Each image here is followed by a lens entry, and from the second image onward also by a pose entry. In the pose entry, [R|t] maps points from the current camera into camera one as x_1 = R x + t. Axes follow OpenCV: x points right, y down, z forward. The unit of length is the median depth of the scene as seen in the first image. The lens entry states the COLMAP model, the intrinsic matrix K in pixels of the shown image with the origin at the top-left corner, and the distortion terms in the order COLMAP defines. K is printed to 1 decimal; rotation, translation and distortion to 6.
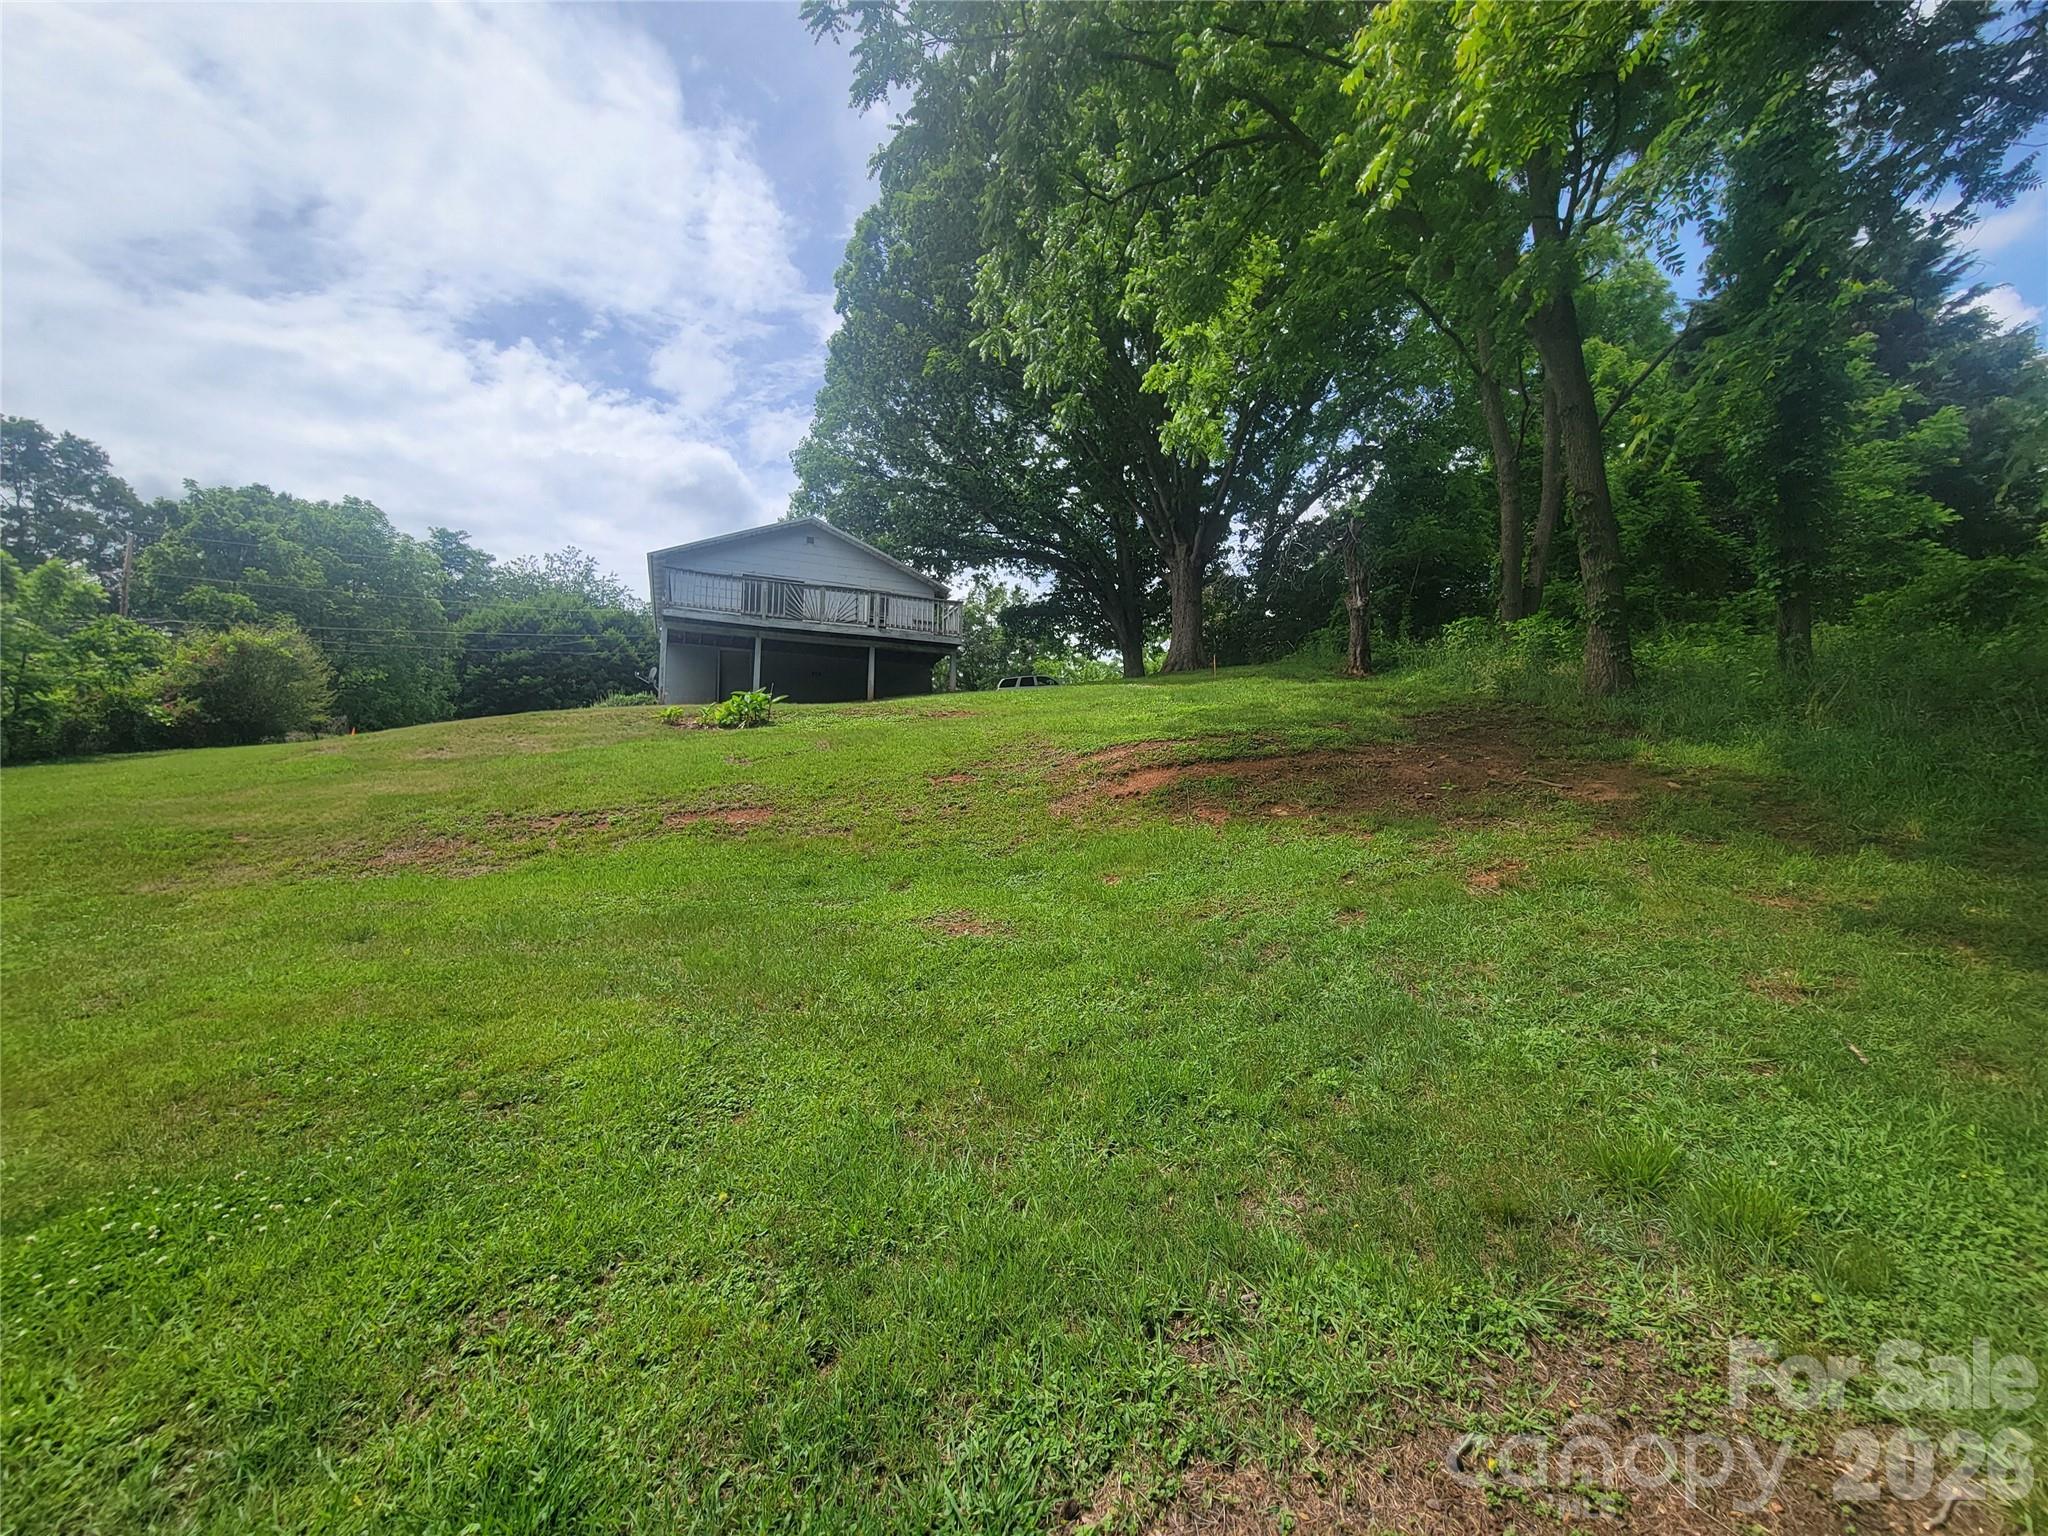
lens RADIAL K [[836.7, 0, 1028.5], [0, 836.7, 769.1], [0, 0, 1]] dist [-0.008407, 0.002226]
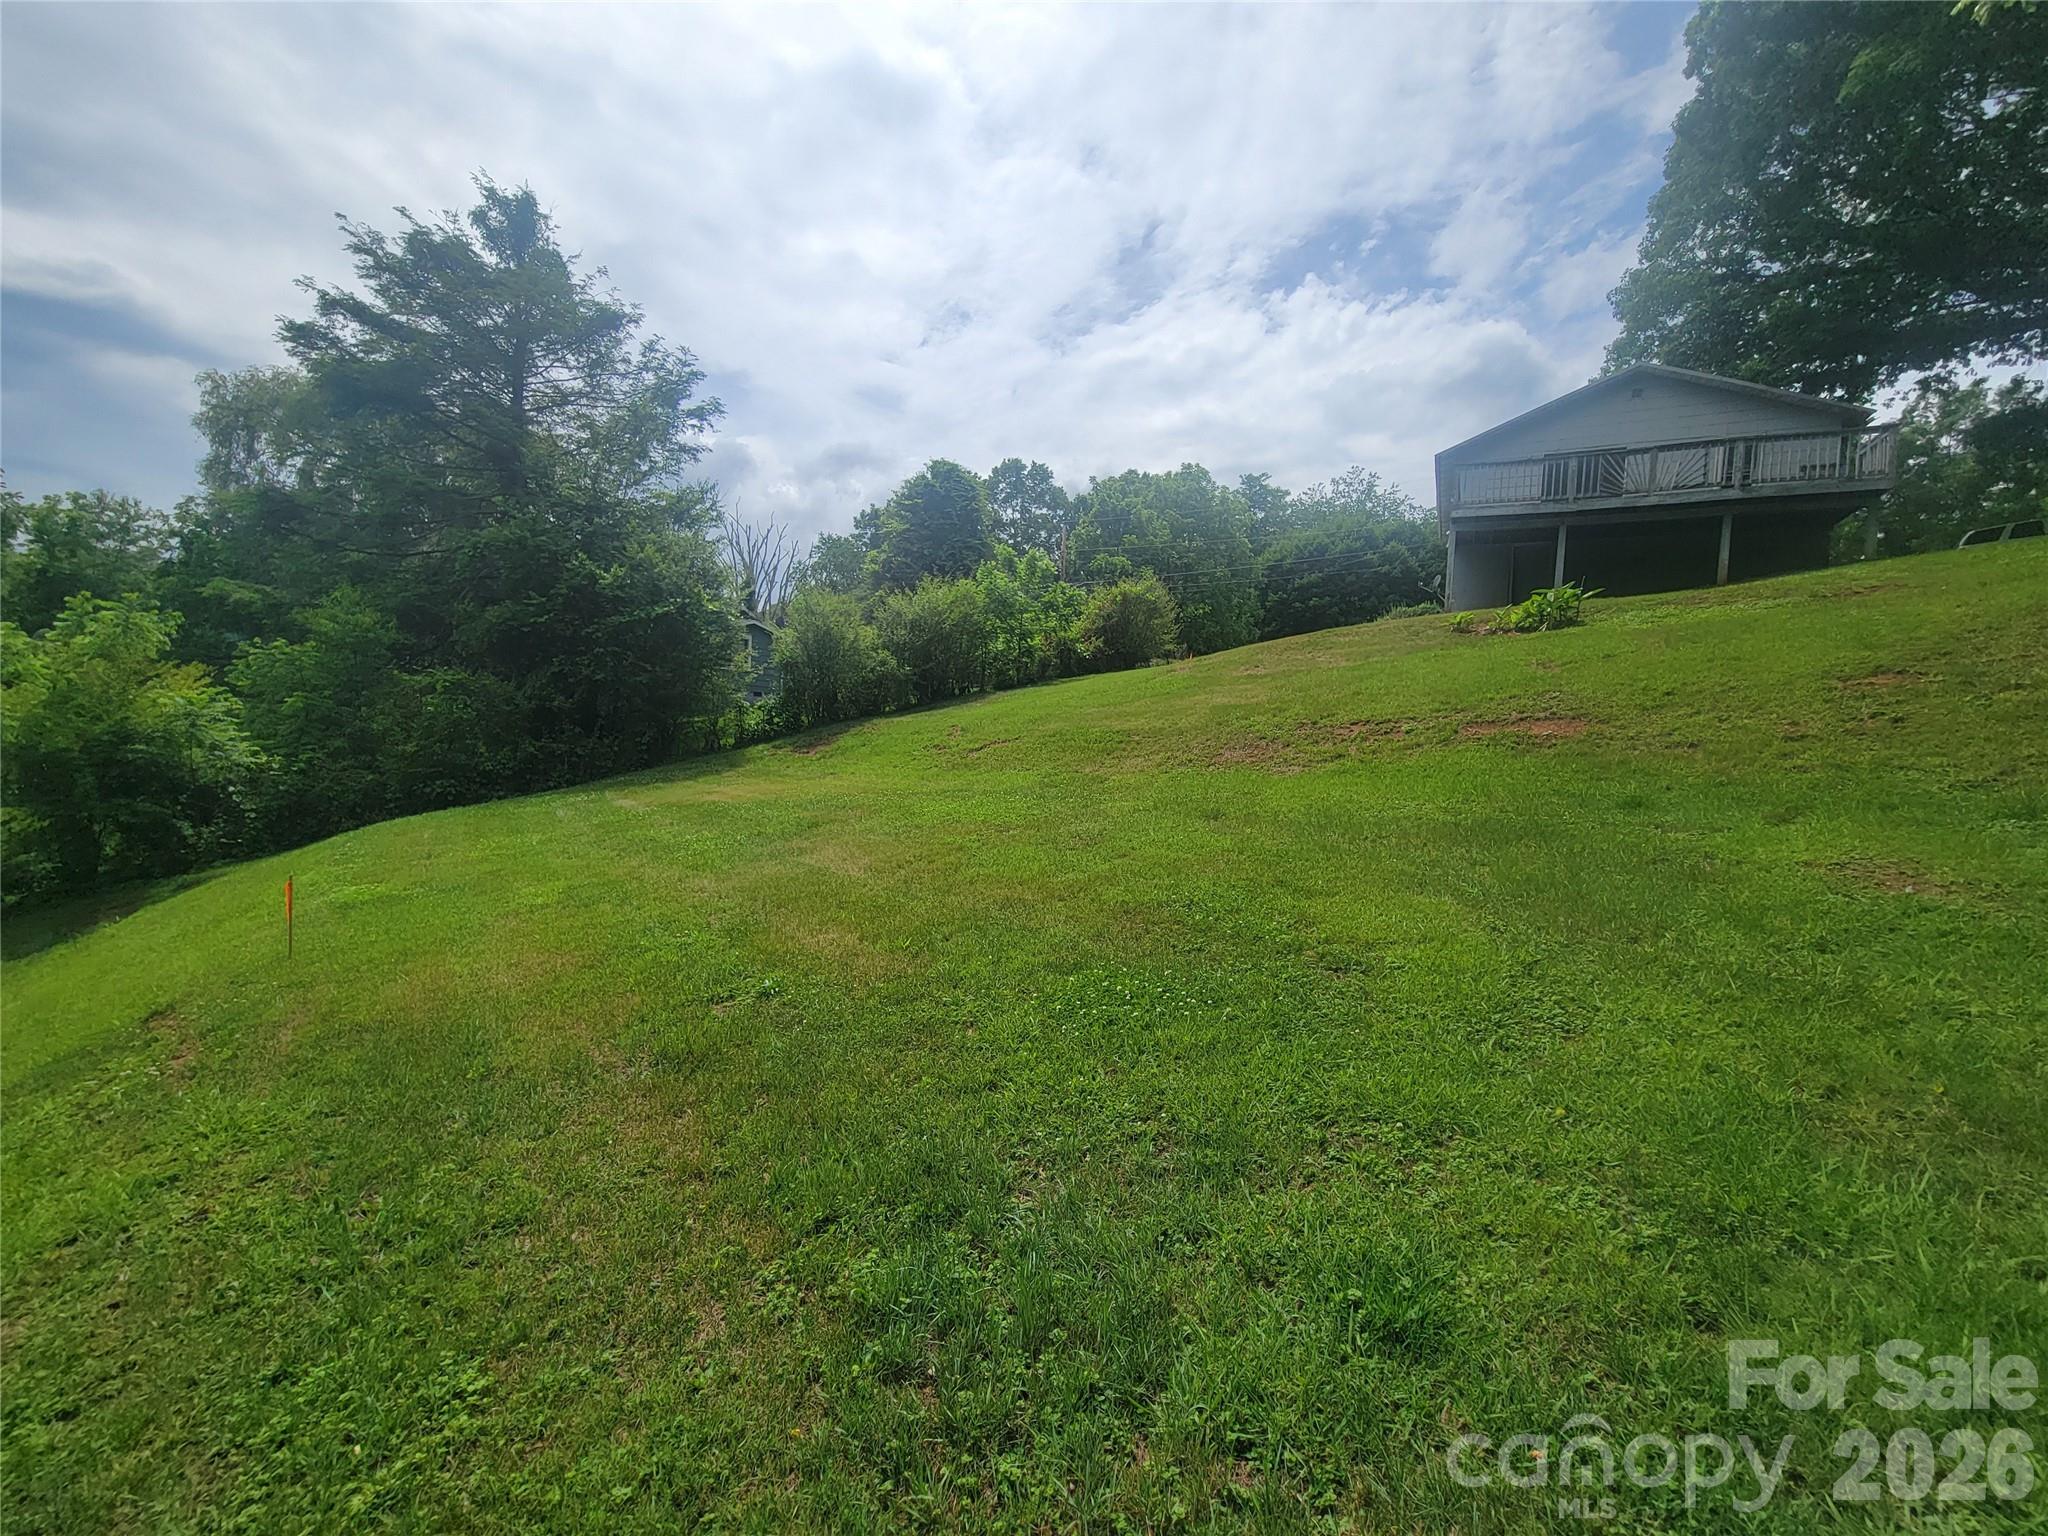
lens RADIAL K [[836.7, 0, 1031.8], [0, 836.7, 772.3], [0, 0, 1]] dist [-0.008407, 0.002226]
pose [[0.650681, 0.057318, -0.757185, -0.012140], [0.024396, 0.995054, 0.096289, 0.002977], [0.758959, -0.081126, 0.646065, -0.011536]]
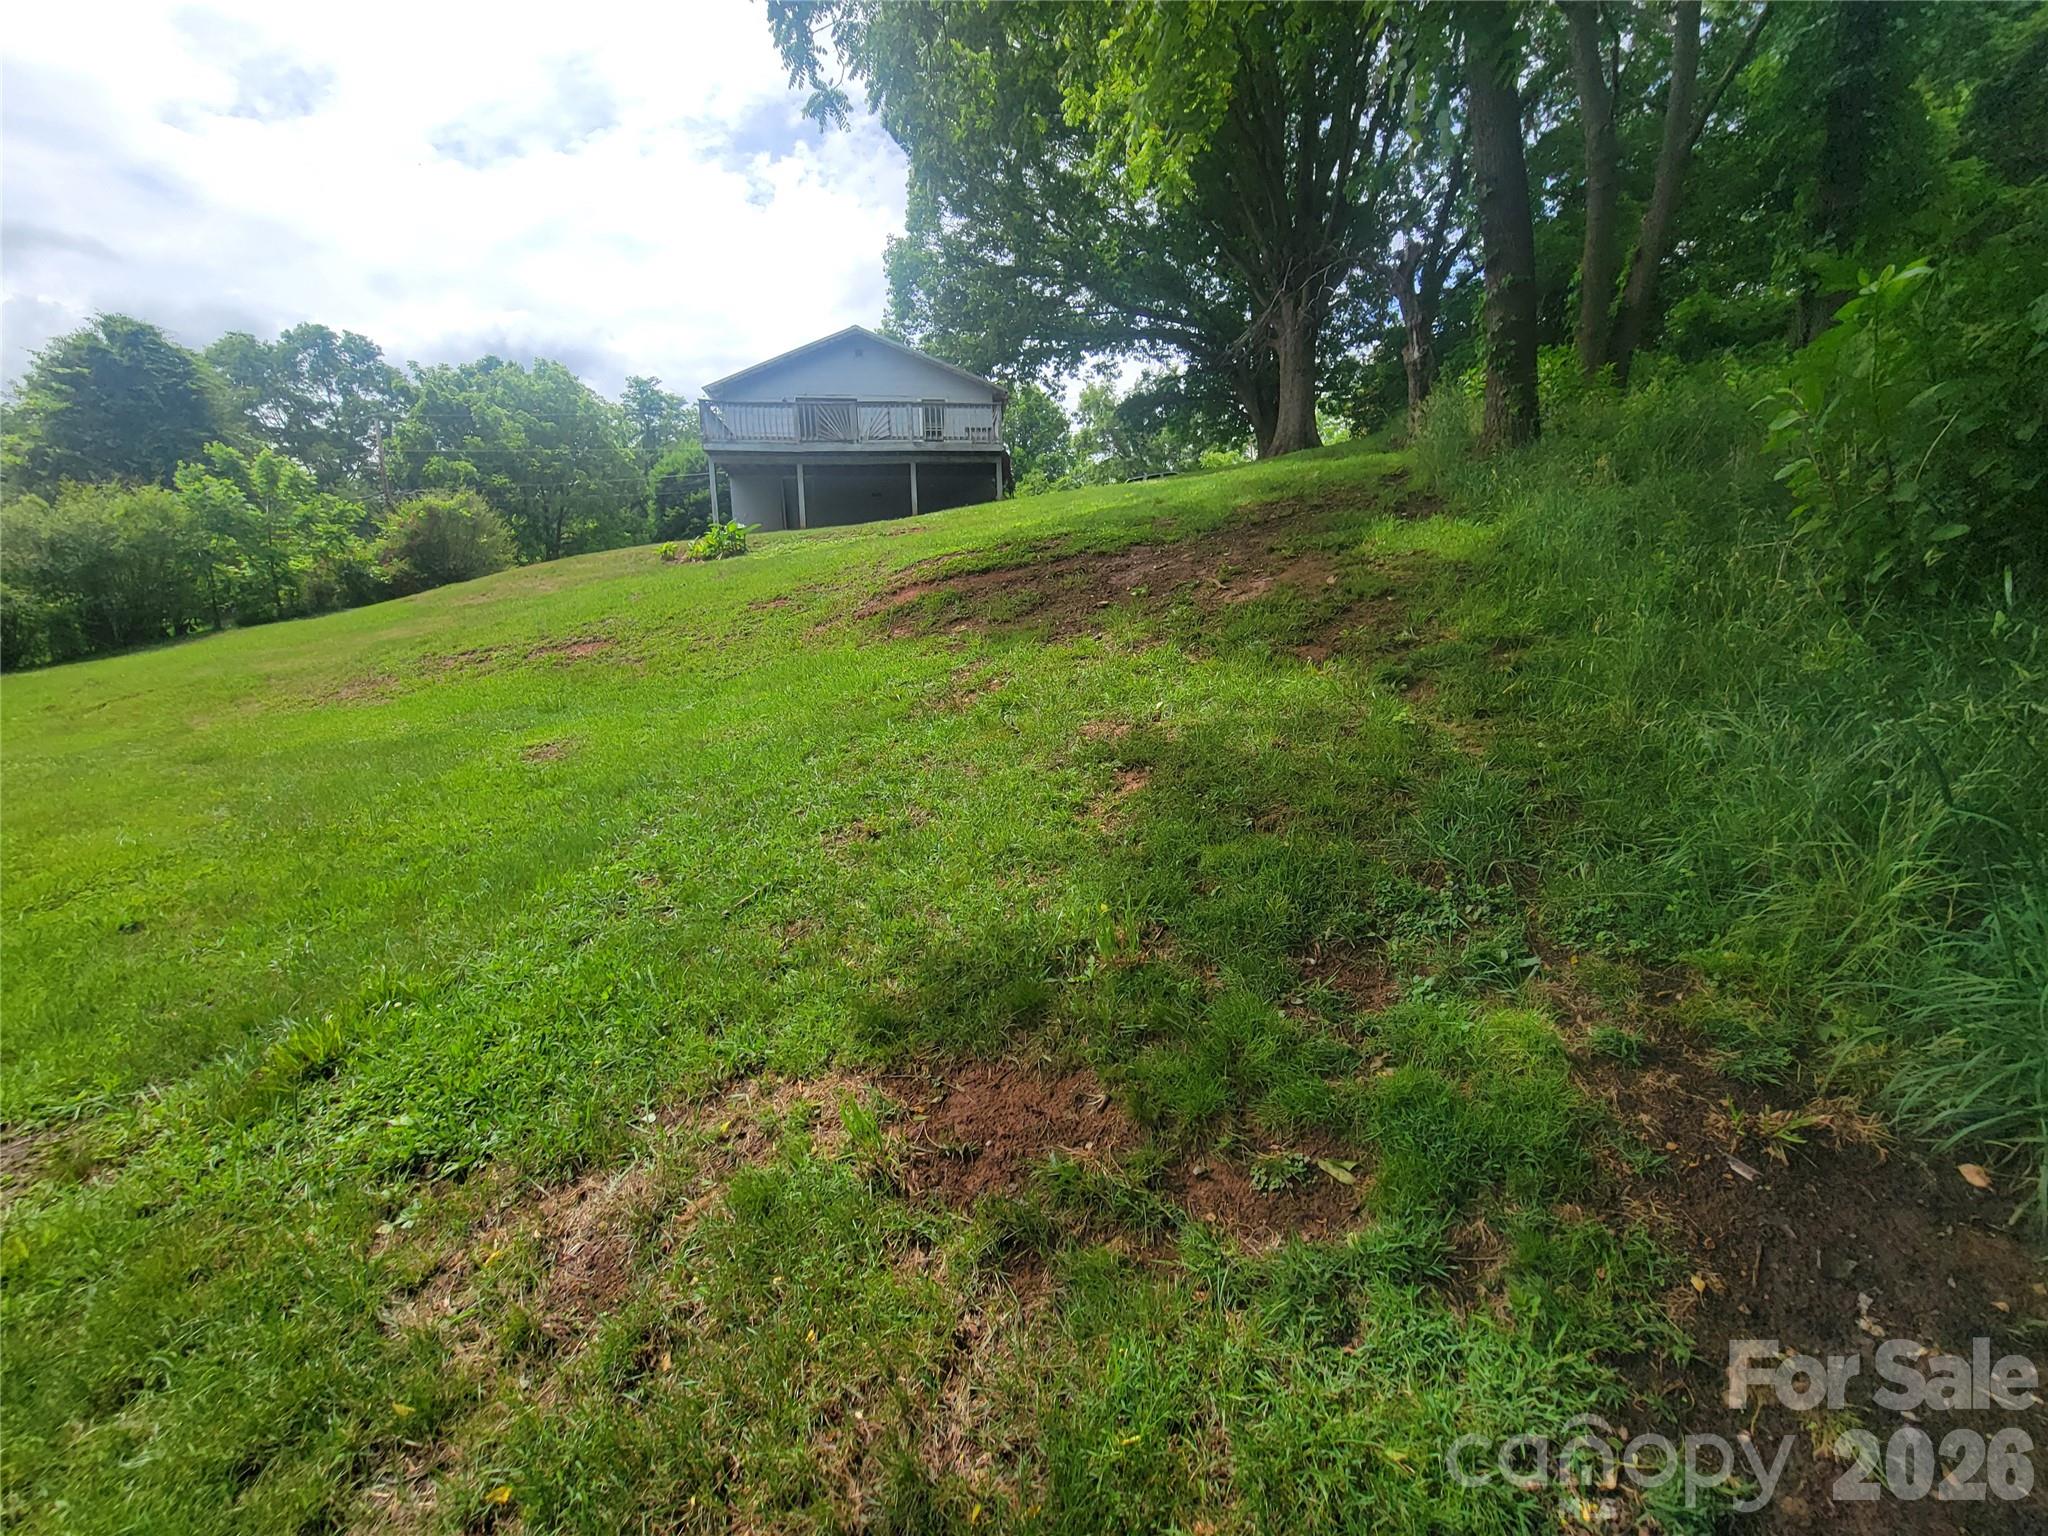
lens RADIAL K [[836.7, 0, 1029.2], [0, 836.7, 758.6], [0, 0, 1]] dist [-0.008407, 0.002226]
pose [[0.963582, 0.002423, -0.267402, 0.318611], [0.054193, 0.977440, 0.204141, 0.002632], [0.261864, -0.211198, 0.941712, 0.052311]]
